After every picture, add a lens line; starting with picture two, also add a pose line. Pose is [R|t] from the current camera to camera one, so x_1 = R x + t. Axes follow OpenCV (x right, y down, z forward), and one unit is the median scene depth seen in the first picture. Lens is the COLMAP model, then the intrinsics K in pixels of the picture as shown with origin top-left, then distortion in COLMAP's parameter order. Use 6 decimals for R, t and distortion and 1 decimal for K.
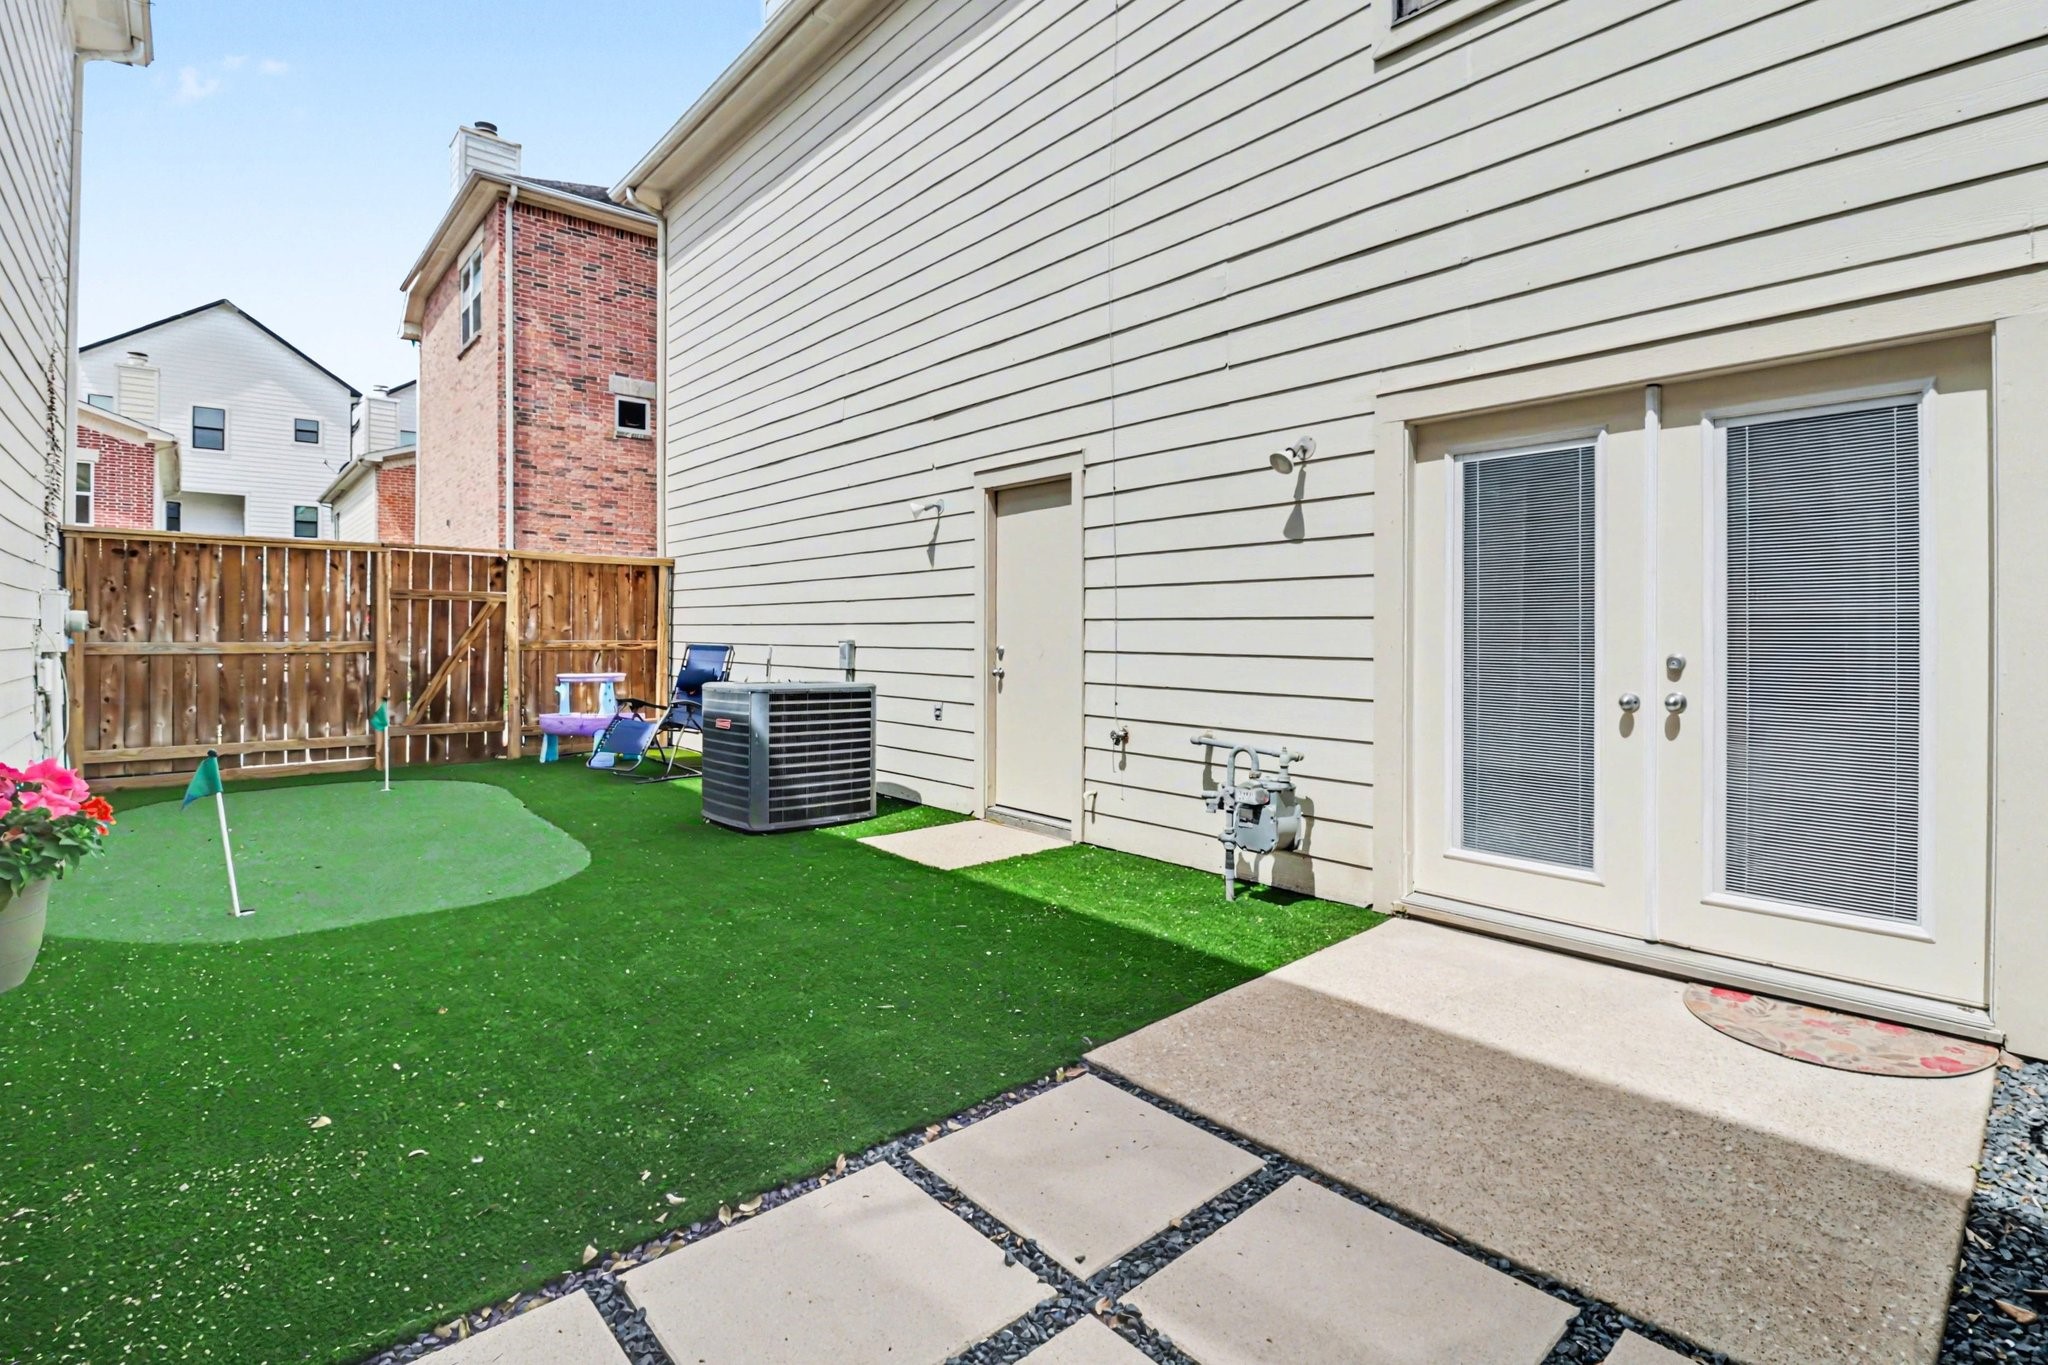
lens RADIAL K [[951.0, 0, 1050.6], [0, 951.0, 661.7], [0, 0, 1]] dist [0.003524, -0.013520]
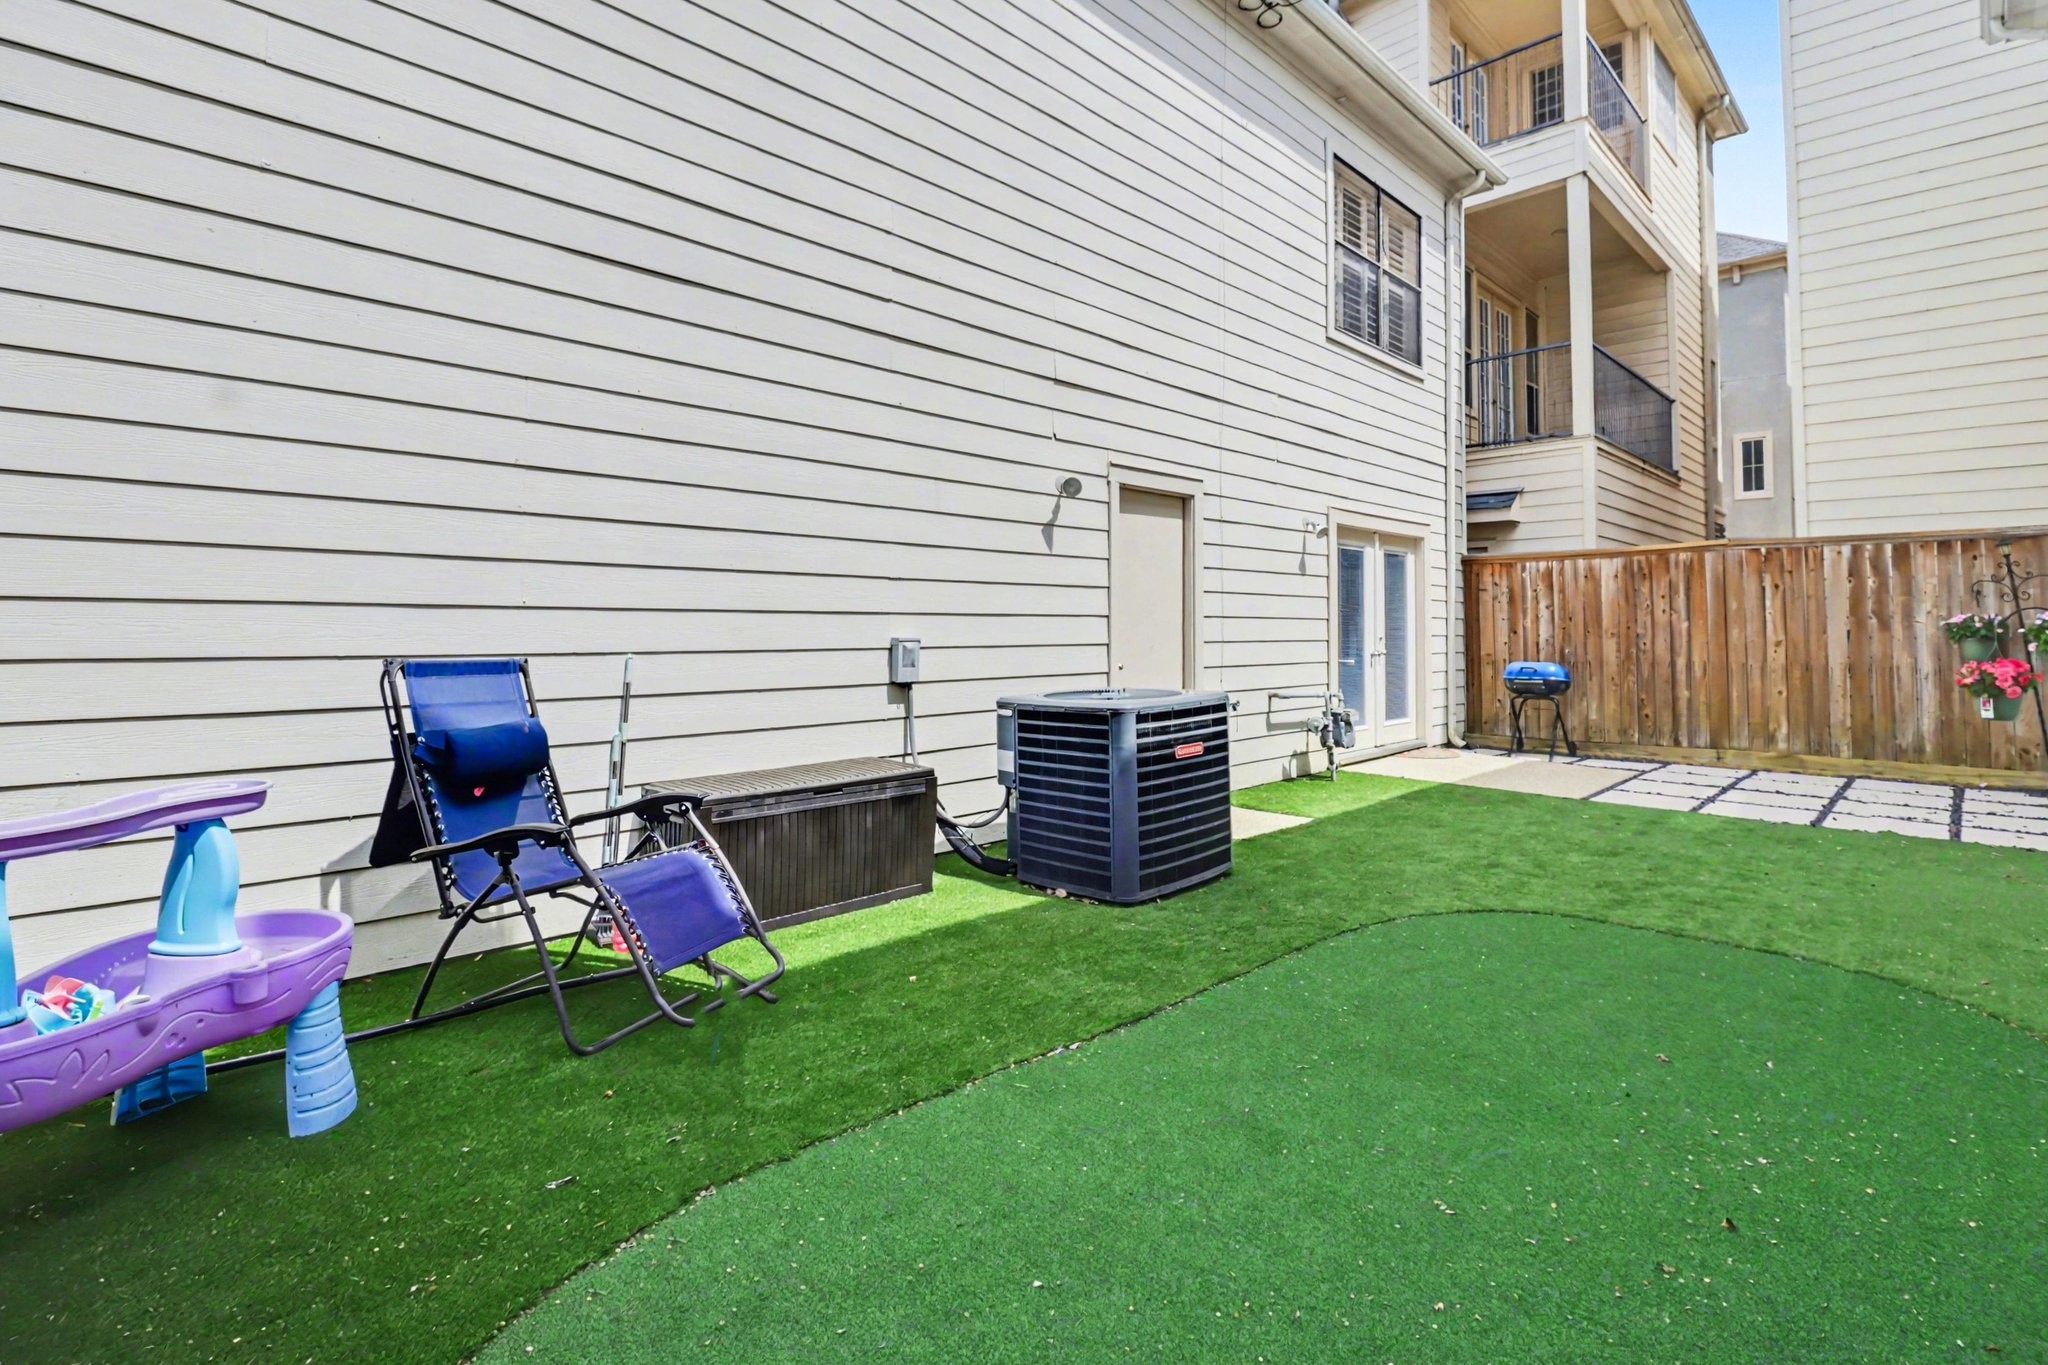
lens RADIAL K [[1042.4, 0, 1024.4], [0, 1042.4, 608.2], [0, 0, 1]] dist [0.001837, -0.000021]
pose [[-0.084788, 0.014443, 0.996294, -1.162493], [0.026894, 0.999564, -0.012201, -0.040292], [-0.996036, 0.025760, -0.085139, 1.209703]]
